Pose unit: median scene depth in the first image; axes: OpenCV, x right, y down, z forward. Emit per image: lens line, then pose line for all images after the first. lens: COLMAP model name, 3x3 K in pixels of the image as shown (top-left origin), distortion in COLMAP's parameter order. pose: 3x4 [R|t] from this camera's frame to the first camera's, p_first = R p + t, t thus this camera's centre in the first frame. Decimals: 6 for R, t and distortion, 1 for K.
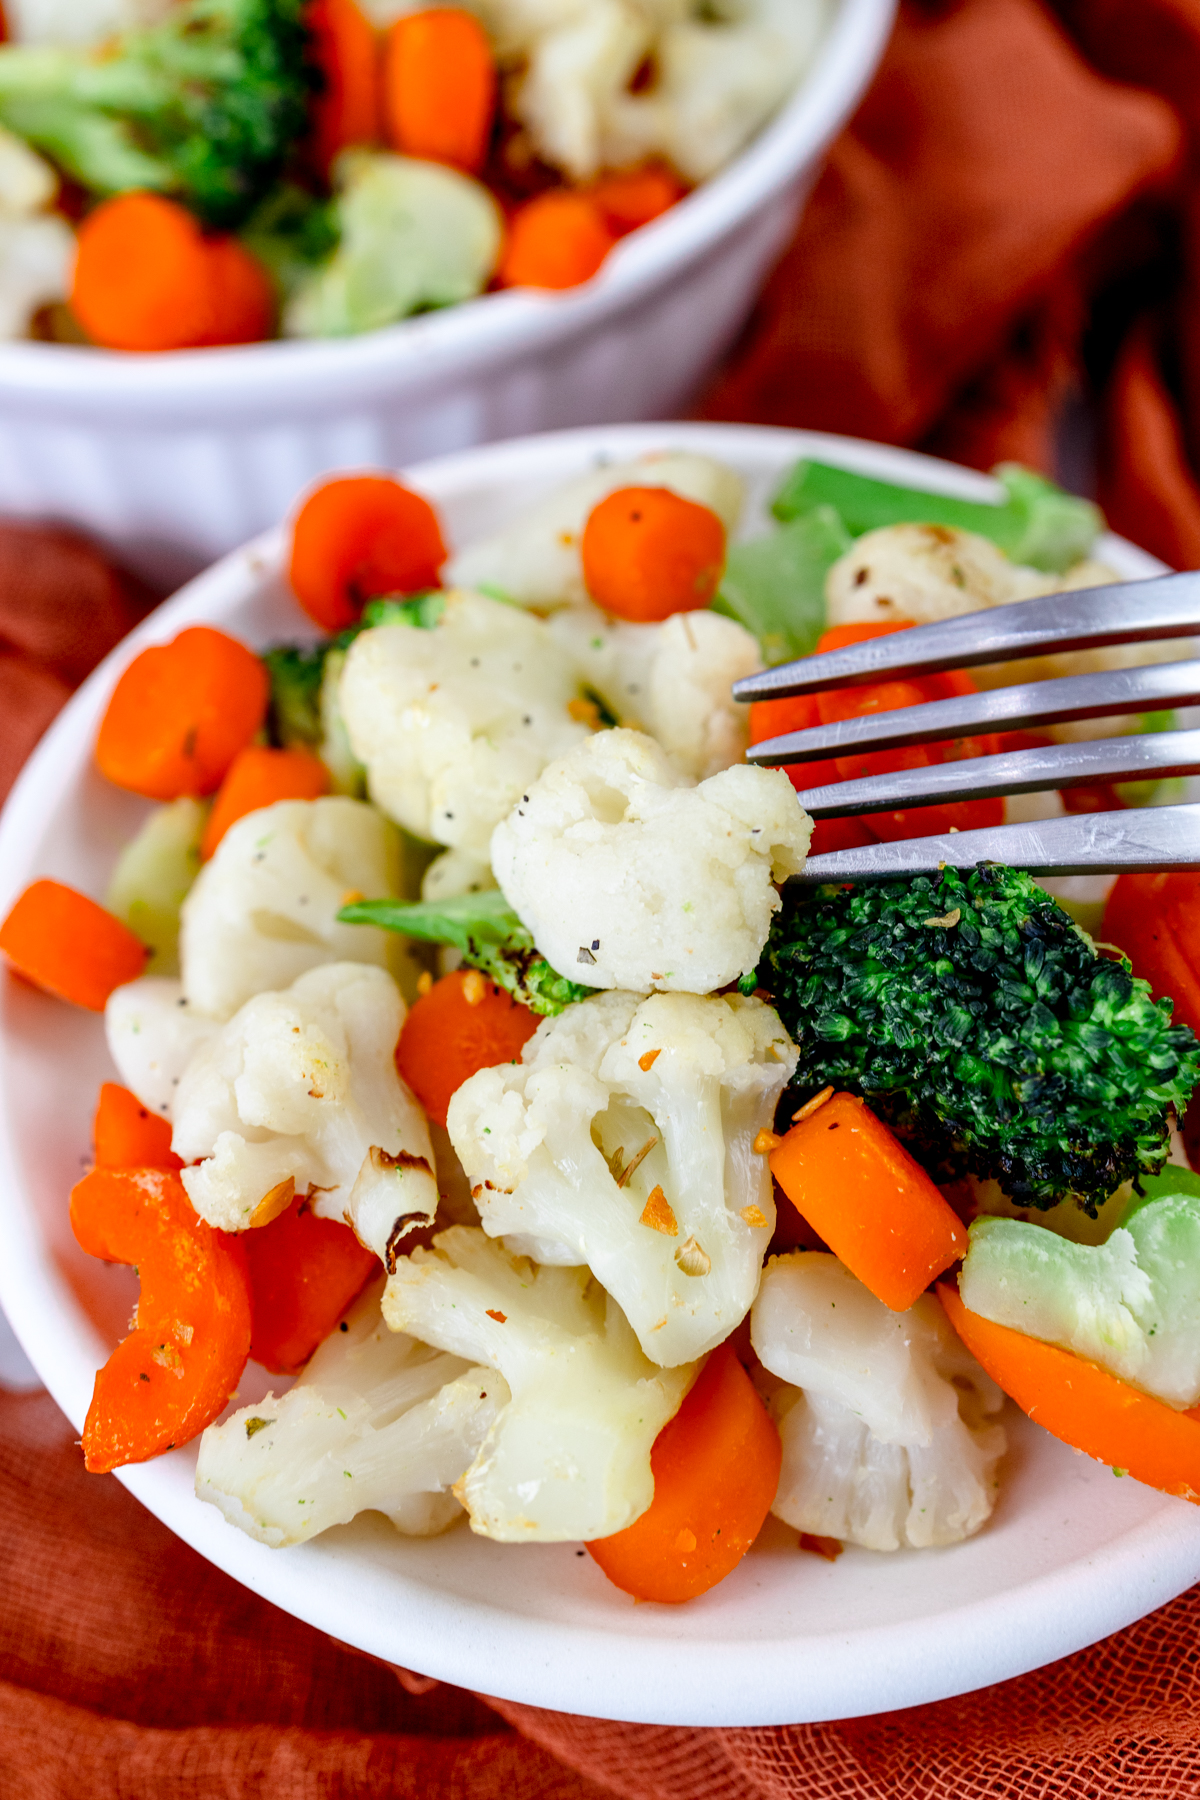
lens RADIAL K [[1967.7, 0, 594.4], [0, 1967.7, 885.5], [0, 0, 1]] dist [0.057772, -0.010042]
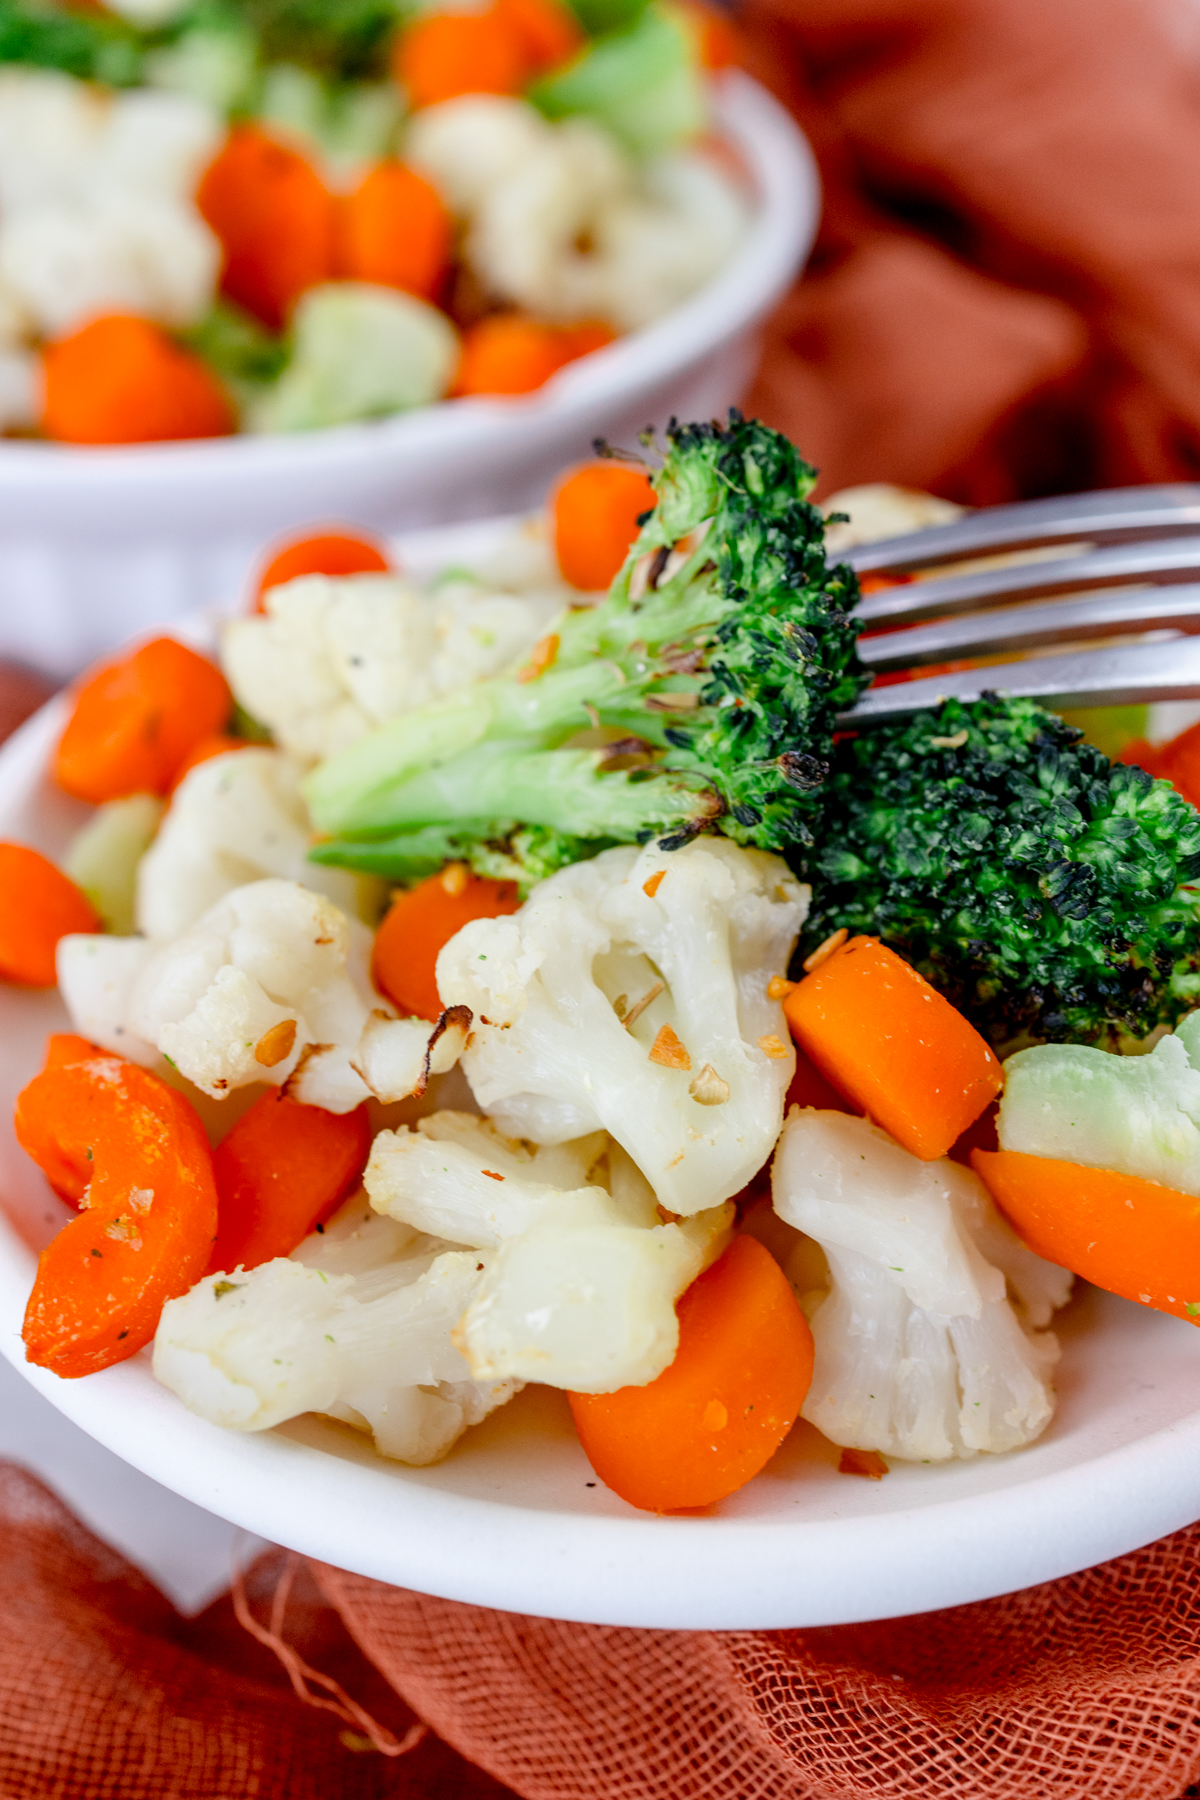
lens RADIAL K [[1967.7, 0, 594.4], [0, 1967.7, 885.5], [0, 0, 1]] dist [0.057772, -0.010042]
pose [[0.998588, -0.019197, 0.049540, -0.045705], [0.031924, 0.962145, -0.270663, 0.336825], [-0.042469, 0.271862, 0.961399, 0.096697]]
